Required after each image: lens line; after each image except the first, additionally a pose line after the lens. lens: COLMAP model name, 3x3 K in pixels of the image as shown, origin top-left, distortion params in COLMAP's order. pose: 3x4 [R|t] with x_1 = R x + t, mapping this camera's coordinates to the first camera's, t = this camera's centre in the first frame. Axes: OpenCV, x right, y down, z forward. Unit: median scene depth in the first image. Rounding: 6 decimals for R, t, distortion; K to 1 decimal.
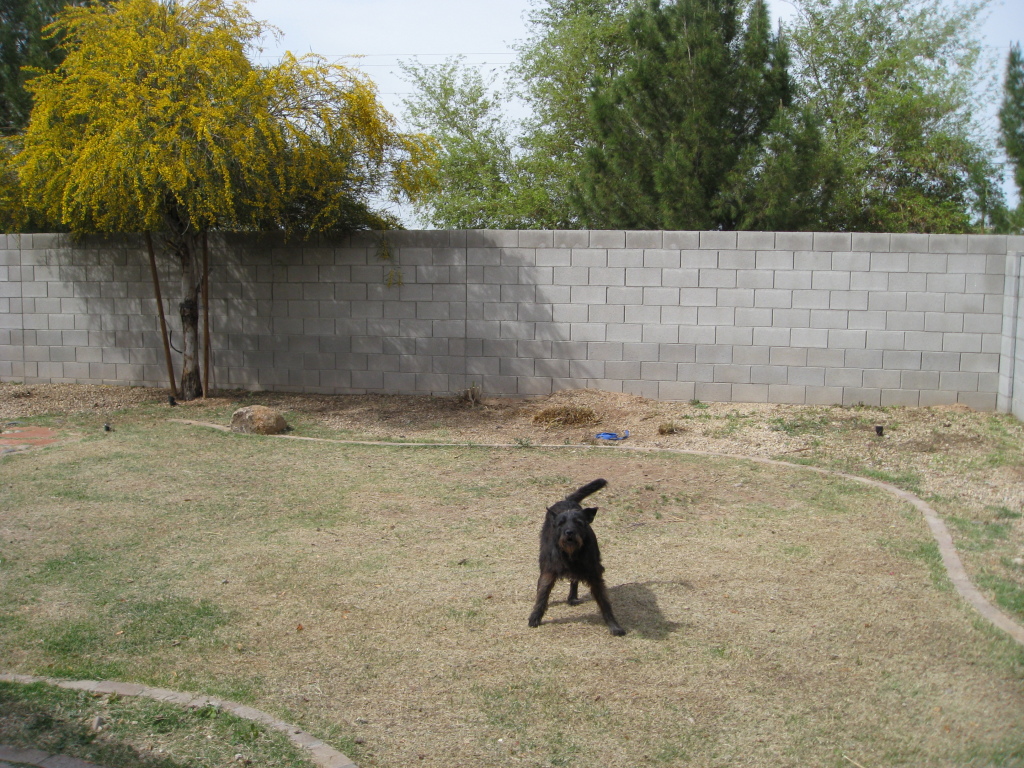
lens RADIAL K [[1075.8, 0, 512.0], [0, 1075.8, 384.0], [0, 0, 1]] dist [-0.164481, 0.152297]
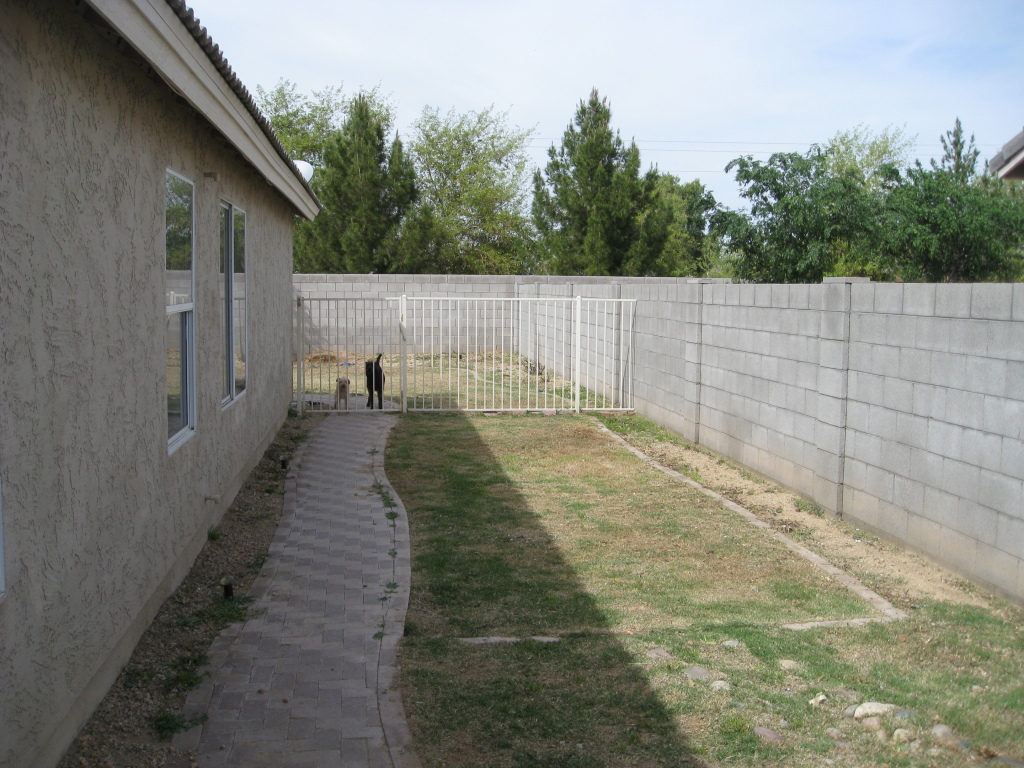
lens RADIAL K [[1075.8, 0, 512.0], [0, 1075.8, 384.0], [0, 0, 1]] dist [-0.164481, 0.152297]
pose [[0.938221, -0.028874, 0.344829, -0.214097], [0.039479, 0.998938, -0.023771, 0.092275], [-0.343776, 0.035916, 0.938365, -0.734413]]
